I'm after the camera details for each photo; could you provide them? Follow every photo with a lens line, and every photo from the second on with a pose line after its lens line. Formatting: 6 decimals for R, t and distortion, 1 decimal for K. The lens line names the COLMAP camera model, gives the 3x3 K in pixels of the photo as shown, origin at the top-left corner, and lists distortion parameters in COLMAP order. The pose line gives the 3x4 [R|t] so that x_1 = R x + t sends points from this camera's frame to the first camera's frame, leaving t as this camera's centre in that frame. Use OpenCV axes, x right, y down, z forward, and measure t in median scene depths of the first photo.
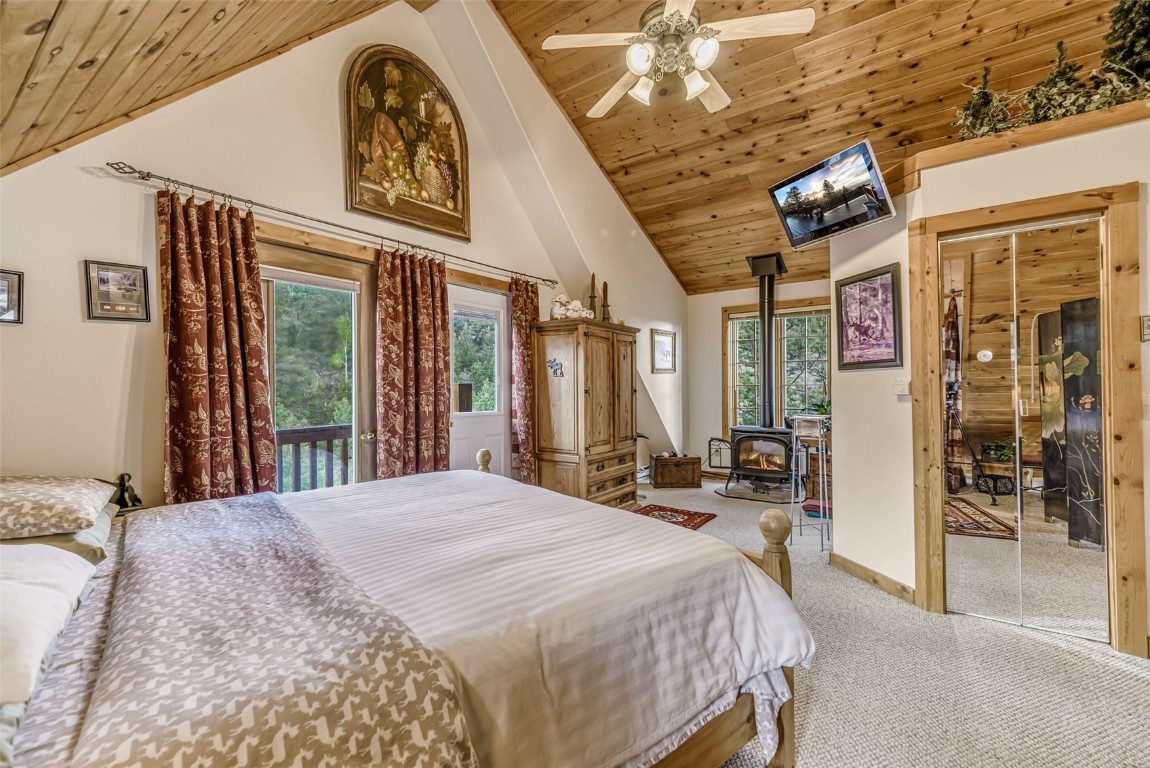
lens RADIAL K [[496.6, 0, 574.6], [0, 496.6, 389.3], [0, 0, 1]] dist [0.009554, -0.000129]
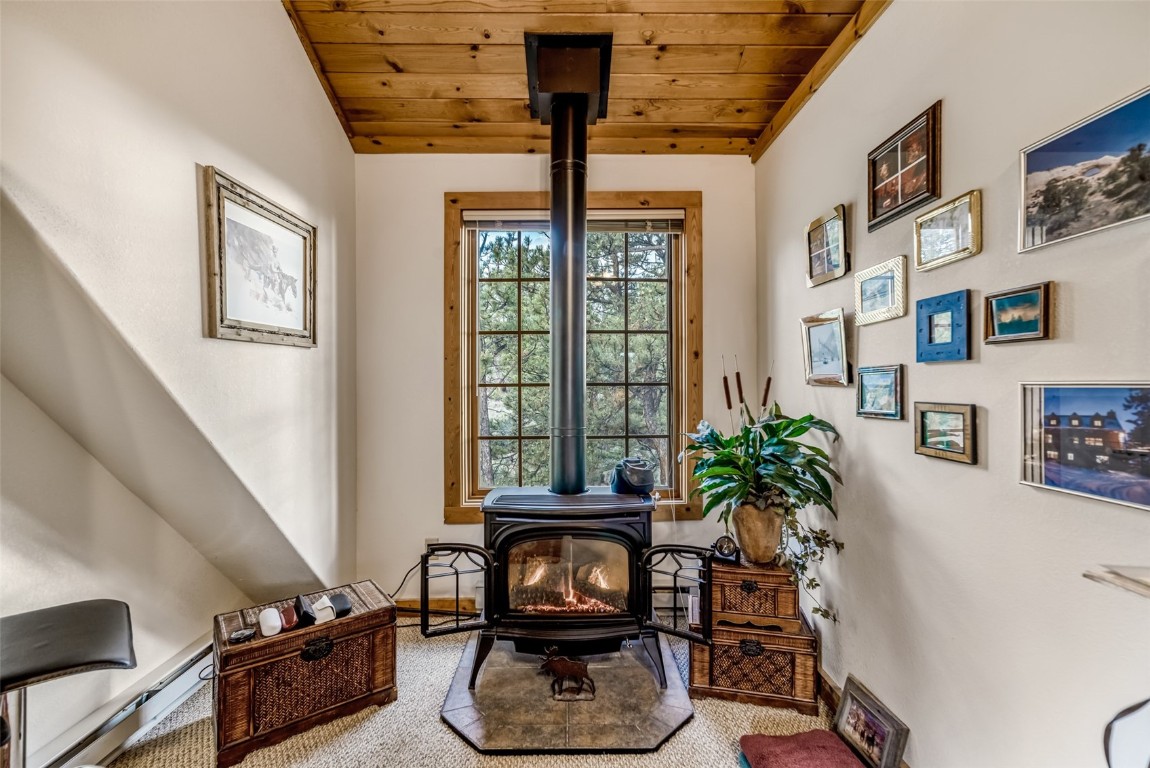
lens RADIAL K [[496.6, 0, 572.6], [0, 496.6, 386.5], [0, 0, 1]] dist [0.009554, -0.000129]
pose [[0.809421, 0.004452, 0.587212, 0.149919], [-0.000632, 0.999977, -0.006709, -0.003832], [-0.587229, 0.005059, 0.809405, 0.641879]]
